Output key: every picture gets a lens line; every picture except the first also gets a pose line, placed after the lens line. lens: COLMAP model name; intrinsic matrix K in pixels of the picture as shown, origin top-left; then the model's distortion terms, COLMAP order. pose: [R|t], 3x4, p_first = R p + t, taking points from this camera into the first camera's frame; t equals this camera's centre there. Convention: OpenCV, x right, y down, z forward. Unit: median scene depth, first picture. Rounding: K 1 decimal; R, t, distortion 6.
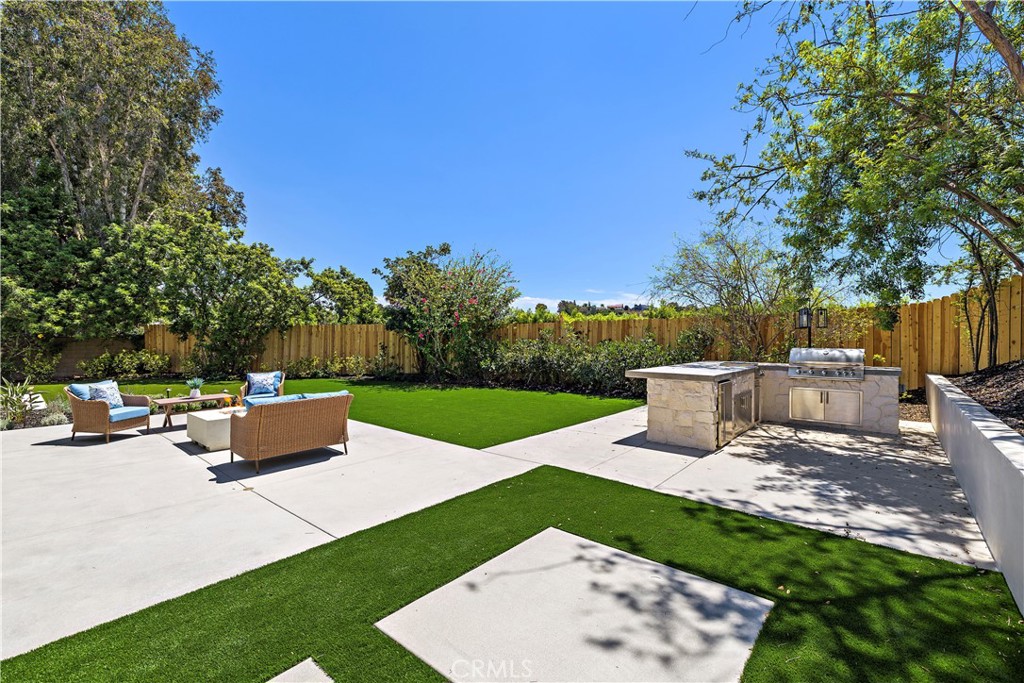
lens RADIAL K [[439.0, 0, 516.8], [0, 439.0, 338.4], [0, 0, 1]] dist [0.003529, -0.000577]
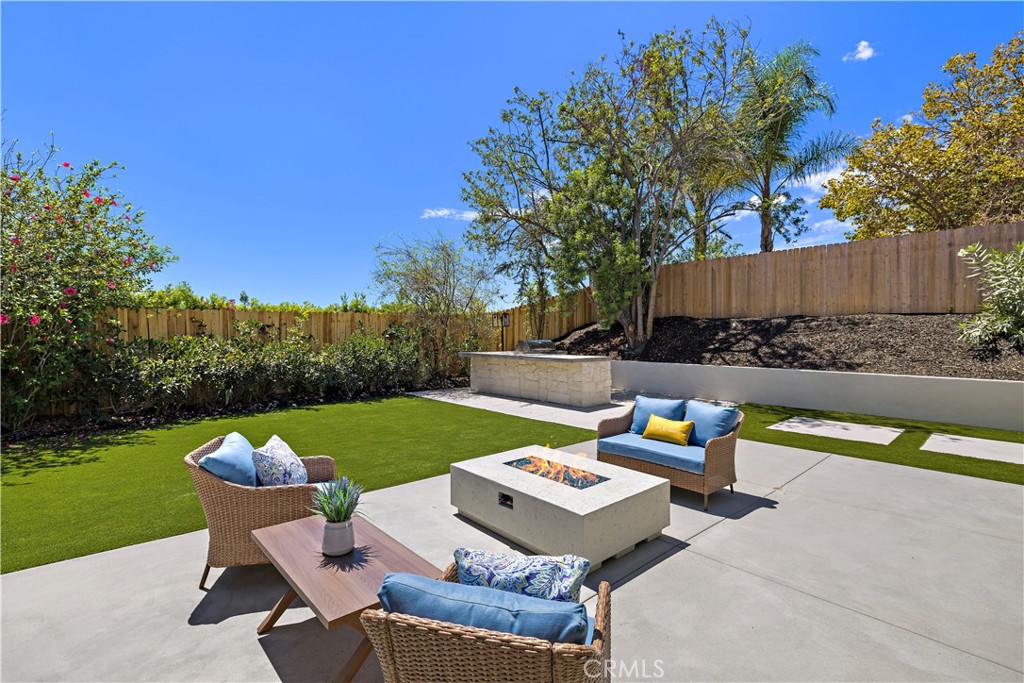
lens RADIAL K [[468.5, 0, 512.0], [0, 468.5, 341.5], [0, 0, 1]] dist [-0.004893, -0.000727]
pose [[0.141057, -0.019162, 0.989816, -0.573978], [0.000345, 0.999814, 0.019306, -0.002692], [-0.990001, -0.002382, 0.141038, 0.480395]]
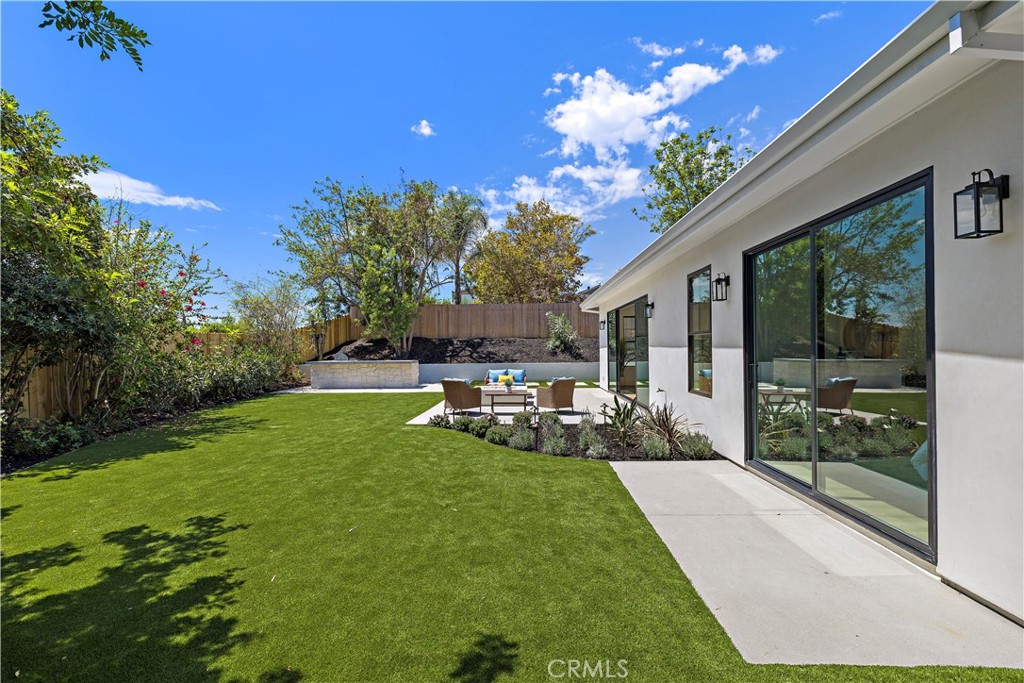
lens RADIAL K [[453.6, 0, 523.3], [0, 453.6, 343.2], [0, 0, 1]] dist [0.006830, 0.000368]
pose [[-0.643059, 0.007439, 0.765781, -1.024615], [0.007179, 0.999967, -0.003685, -0.006329], [-0.765783, 0.003128, -0.643091, 1.049662]]
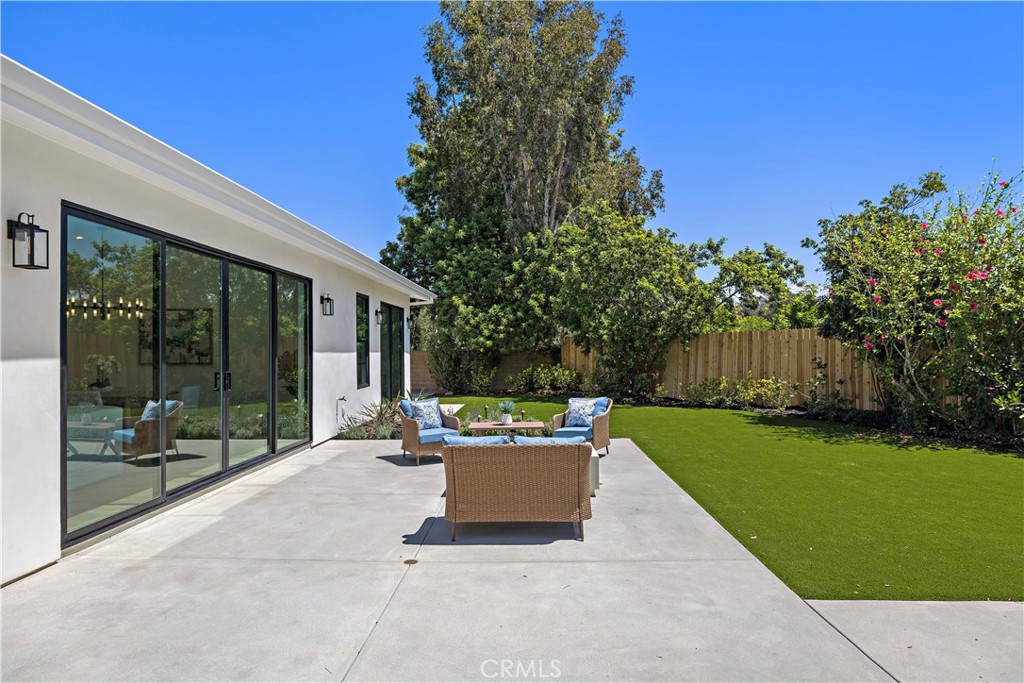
lens RADIAL K [[600.7, 0, 523.8], [0, 600.7, 346.2], [0, 0, 1]] dist [-0.003571, -0.000189]
pose [[0.640985, -0.010747, -0.767478, 0.090256], [0.005380, 0.999940, -0.009509, -0.000762], [0.767535, 0.001966, 0.641004, 0.169417]]
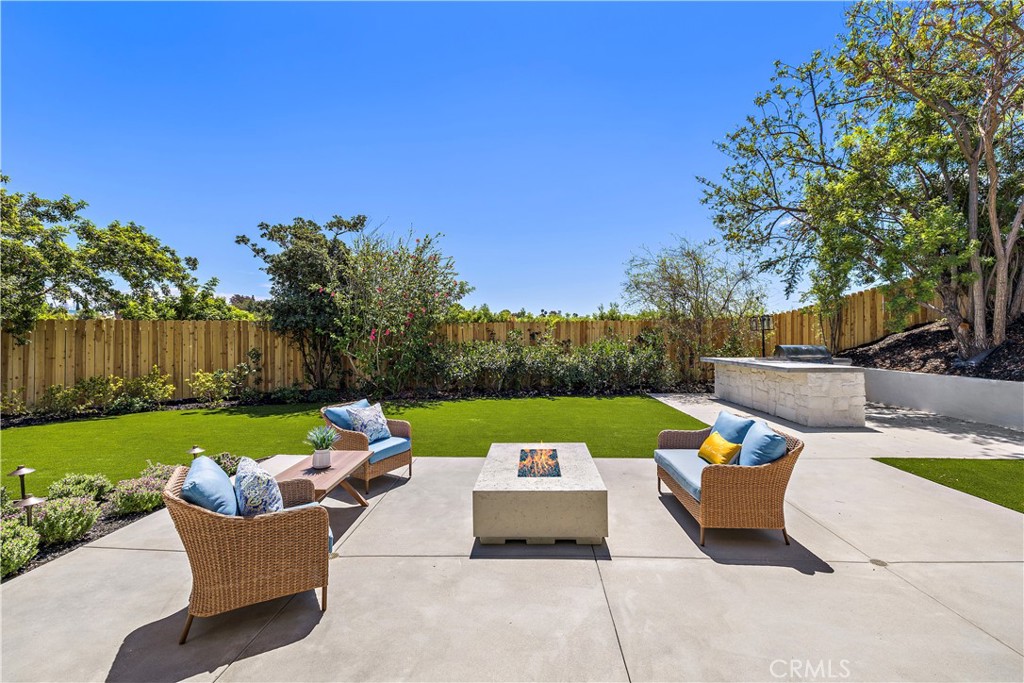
lens RADIAL K [[439.0, 0, 516.8], [0, 439.0, 338.4], [0, 0, 1]] dist [0.003529, -0.000577]
pose [[0.779742, -0.007028, 0.626062, -0.493333], [0.007328, 0.999971, 0.002098, -0.004530], [-0.626058, 0.002952, 0.779771, 0.272335]]
